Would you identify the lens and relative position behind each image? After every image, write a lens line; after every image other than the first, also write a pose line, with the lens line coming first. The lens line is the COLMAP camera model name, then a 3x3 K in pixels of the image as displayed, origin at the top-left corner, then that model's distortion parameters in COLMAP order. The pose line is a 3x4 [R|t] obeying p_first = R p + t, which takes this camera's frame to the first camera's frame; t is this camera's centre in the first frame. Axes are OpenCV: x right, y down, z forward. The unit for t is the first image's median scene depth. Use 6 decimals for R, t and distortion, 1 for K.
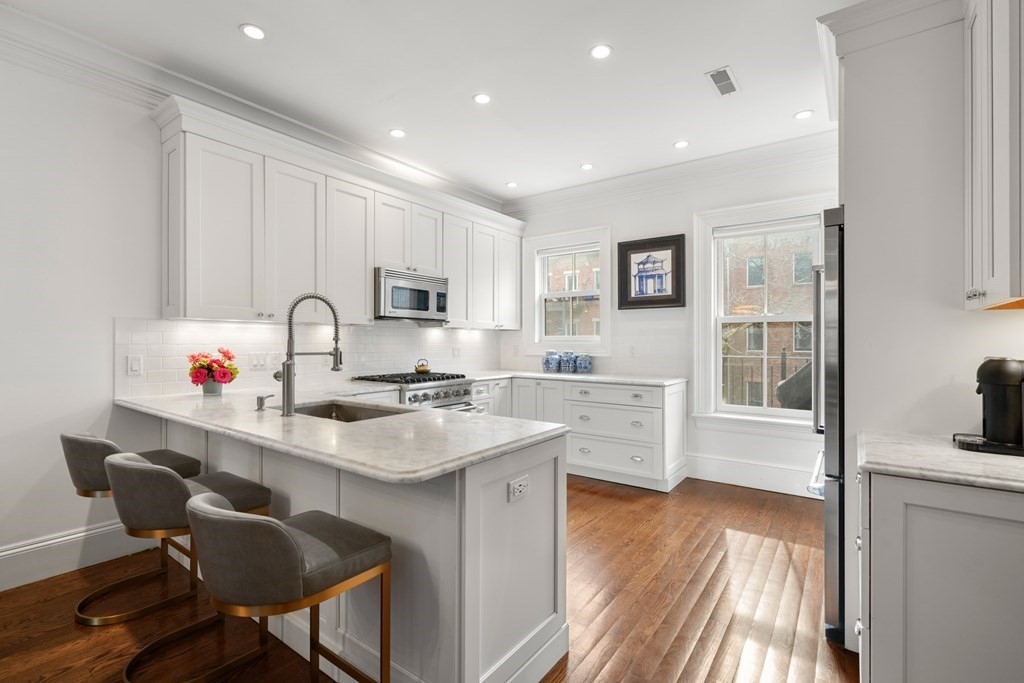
lens RADIAL K [[467.1, 0, 509.9], [0, 467.1, 340.3], [0, 0, 1]] dist [0.001131, 0.000245]
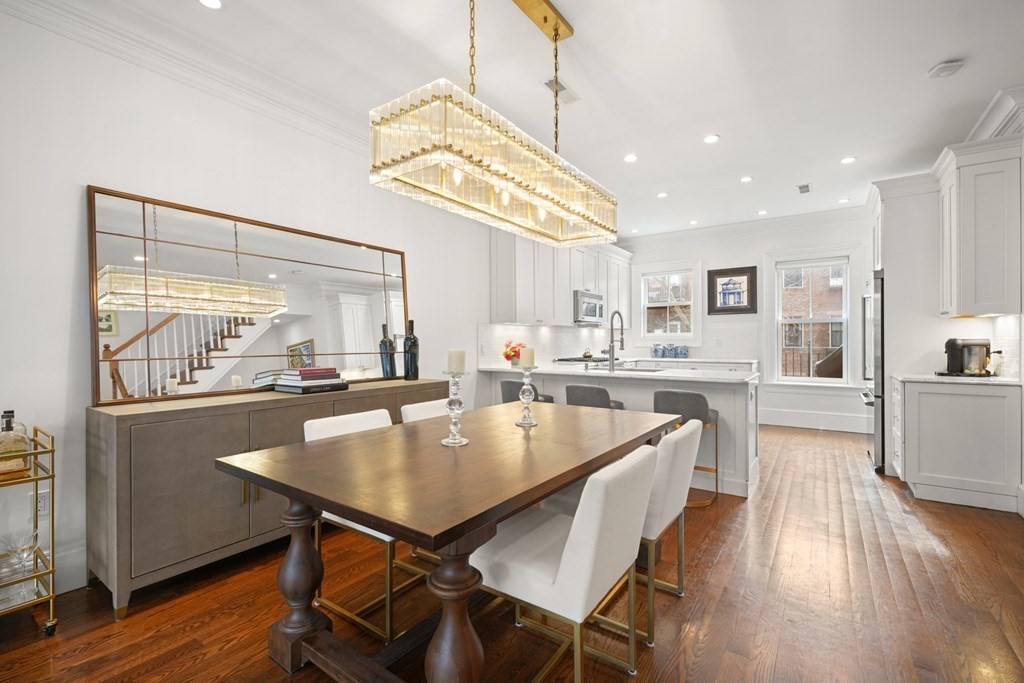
lens RADIAL K [[448.6, 0, 512.0], [0, 448.6, 341.5], [0, 0, 1]] dist [0.017083, -0.008911]
pose [[0.999623, -0.006533, 0.026668, -0.460165], [0.006437, 0.999973, 0.003672, 0.010447], [-0.026691, -0.003499, 0.999638, -0.451676]]
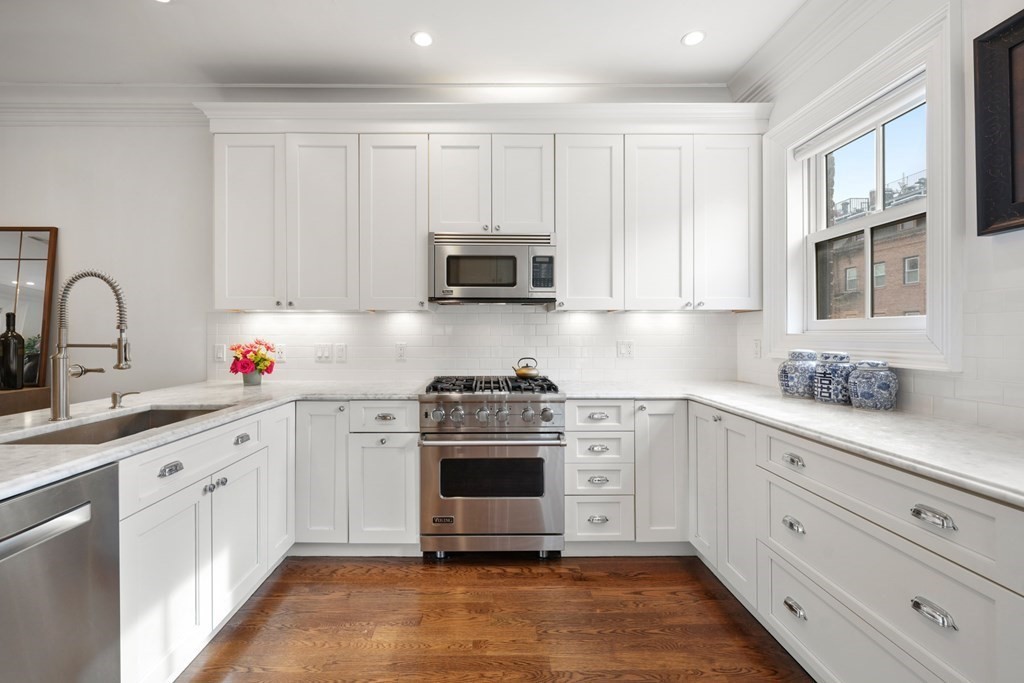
lens RADIAL K [[441.9, 0, 488.7], [0, 441.9, 333.0], [0, 0, 1]] dist [-0.003002, -0.000233]
pose [[0.594836, -0.003589, -0.803839, 0.293025], [0.003017, 0.999993, -0.002232, 0.005291], [0.803842, -0.001098, 0.594842, 0.553521]]
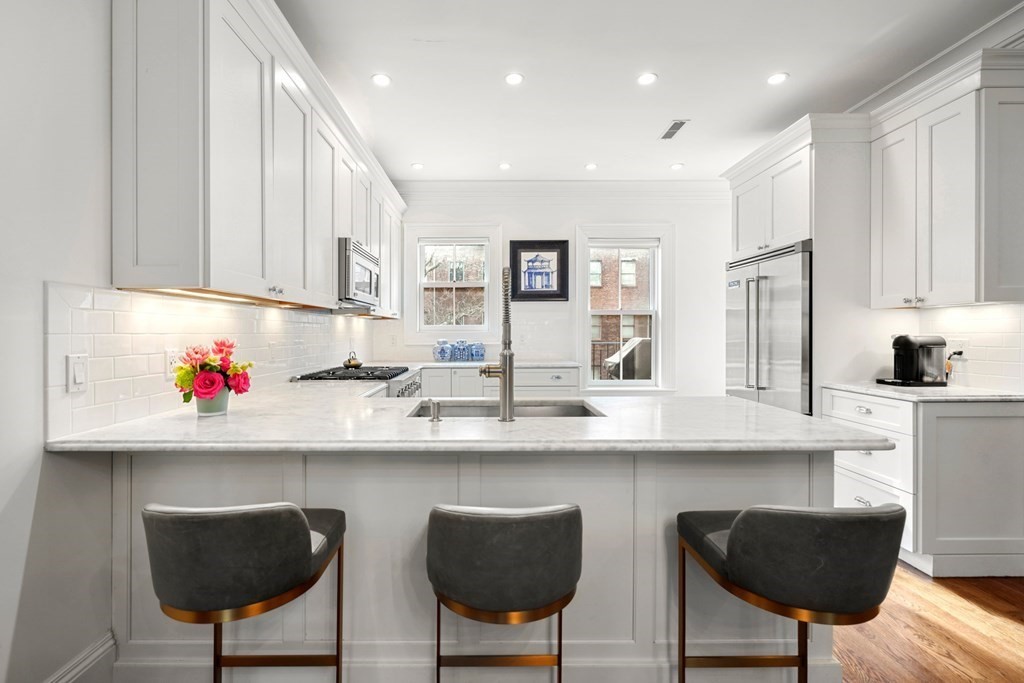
lens RADIAL K [[441.9, 0, 488.7], [0, 441.9, 333.0], [0, 0, 1]] dist [-0.003002, -0.000233]
pose [[0.804251, -0.005258, 0.594267, -0.451030], [0.004203, 0.999986, 0.003160, 0.005753], [-0.594275, -0.000044, 0.804262, 0.203974]]
